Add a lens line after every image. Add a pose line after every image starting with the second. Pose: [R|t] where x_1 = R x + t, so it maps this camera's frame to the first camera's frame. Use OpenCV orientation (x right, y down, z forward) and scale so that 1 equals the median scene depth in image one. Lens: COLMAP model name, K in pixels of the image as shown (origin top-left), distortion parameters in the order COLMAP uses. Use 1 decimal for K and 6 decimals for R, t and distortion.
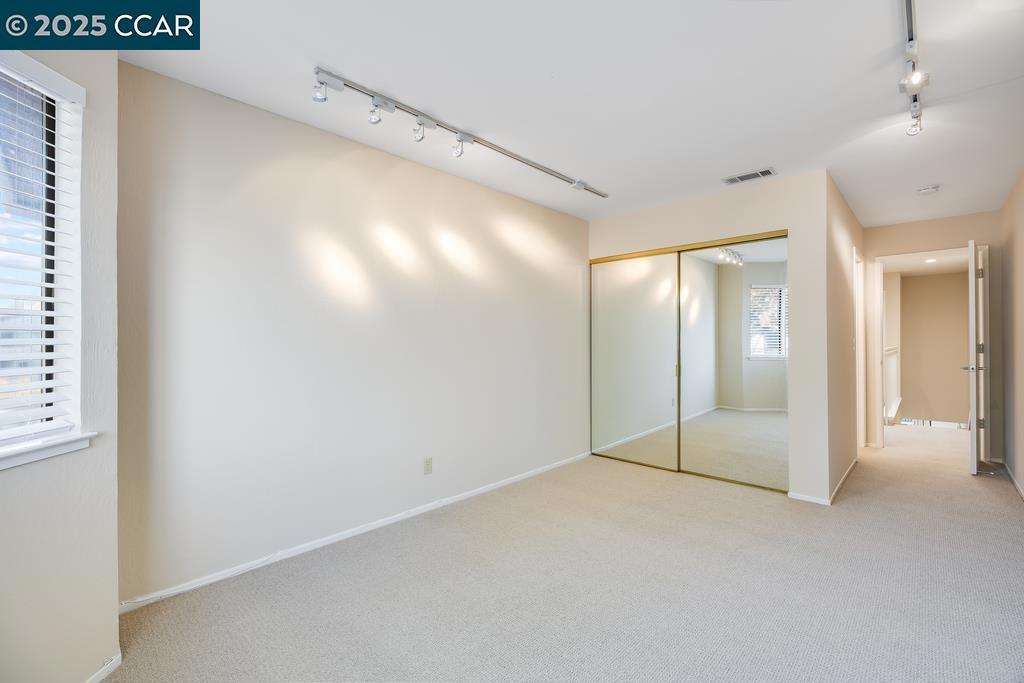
lens RADIAL K [[464.9, 0, 513.7], [0, 464.9, 339.3], [0, 0, 1]] dist [-0.002274, 0.000070]
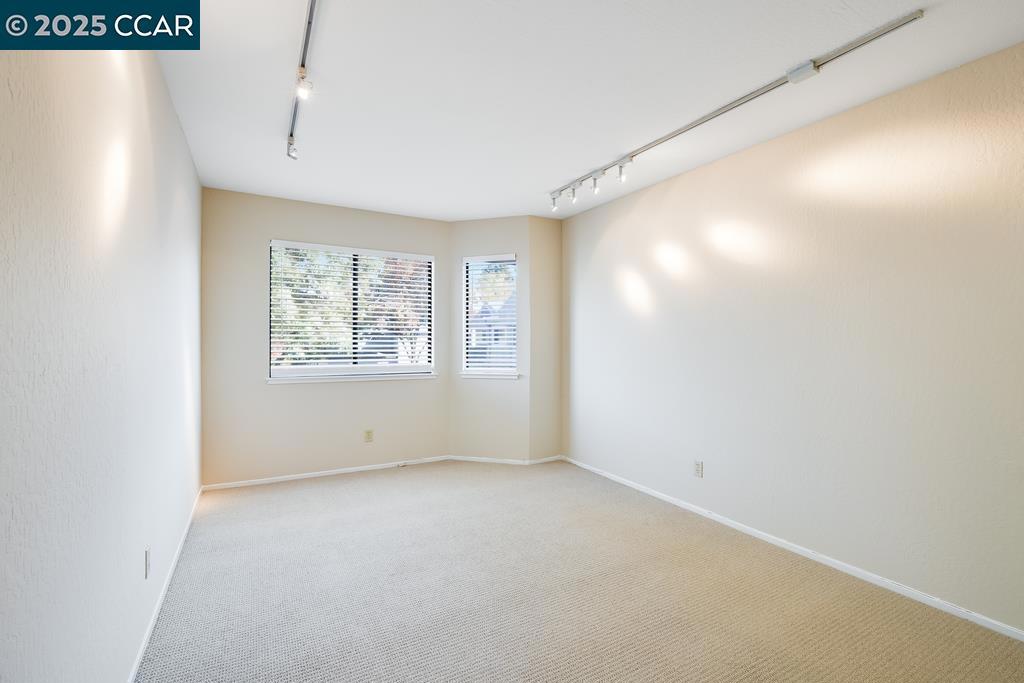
lens RADIAL K [[474.5, 0, 511.8], [0, 474.5, 341.5], [0, 0, 1]] dist [-0.000452, 0.000149]
pose [[-0.336072, 0.005050, -0.941823, 0.942931], [0.004986, 0.999981, 0.003583, -0.007224], [0.941823, -0.003492, -0.336091, 1.002215]]
